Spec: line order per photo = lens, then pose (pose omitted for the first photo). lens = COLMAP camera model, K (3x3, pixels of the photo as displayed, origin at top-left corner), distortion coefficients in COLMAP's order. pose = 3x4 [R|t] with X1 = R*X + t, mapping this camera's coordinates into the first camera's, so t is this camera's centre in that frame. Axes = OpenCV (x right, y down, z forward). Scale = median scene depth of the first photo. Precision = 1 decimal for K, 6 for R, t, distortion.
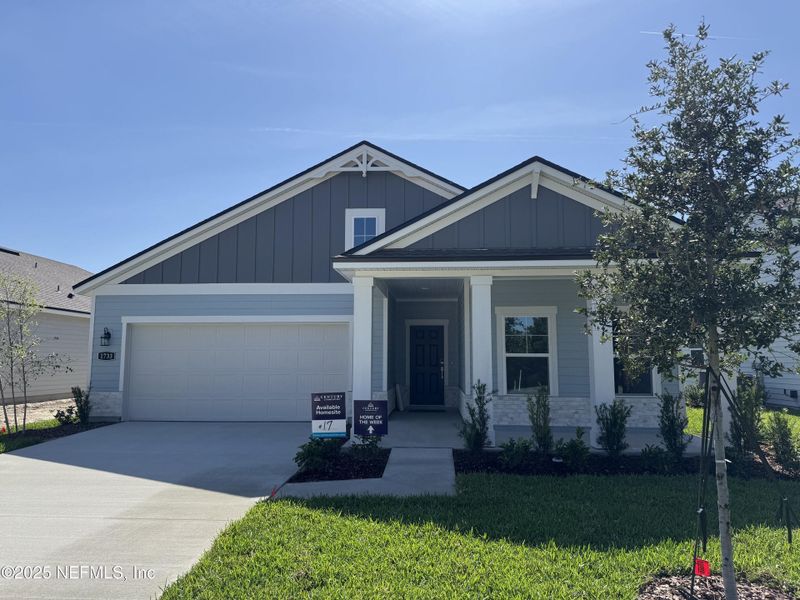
lens RADIAL K [[534.6, 0, 400.0], [0, 534.6, 300.0], [0, 0, 1]] dist [0.037977, -0.000579]
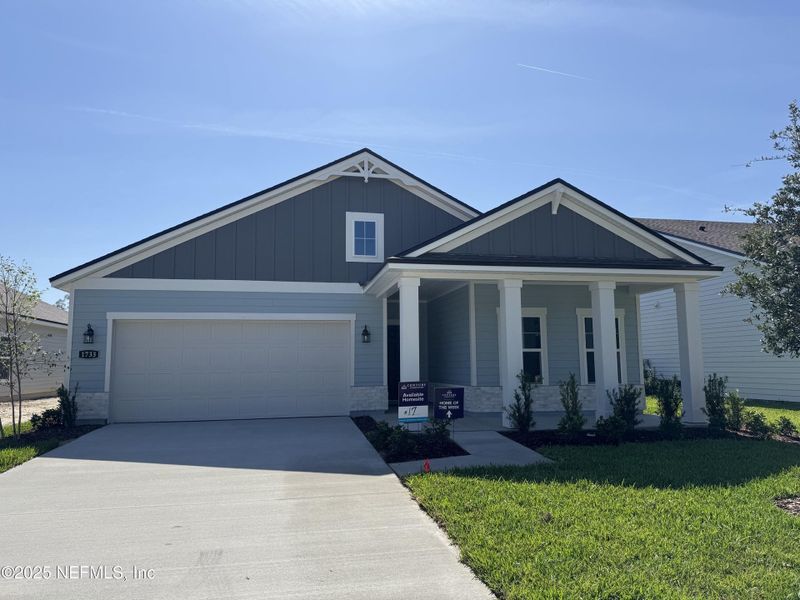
lens RADIAL K [[534.6, 0, 400.0], [0, 534.6, 300.0], [0, 0, 1]] dist [0.037977, -0.000579]
pose [[0.969670, 0.018623, 0.243709, -0.256438], [-0.016889, 0.999815, -0.009204, 0.009513], [-0.243835, 0.004809, 0.969805, -0.036137]]
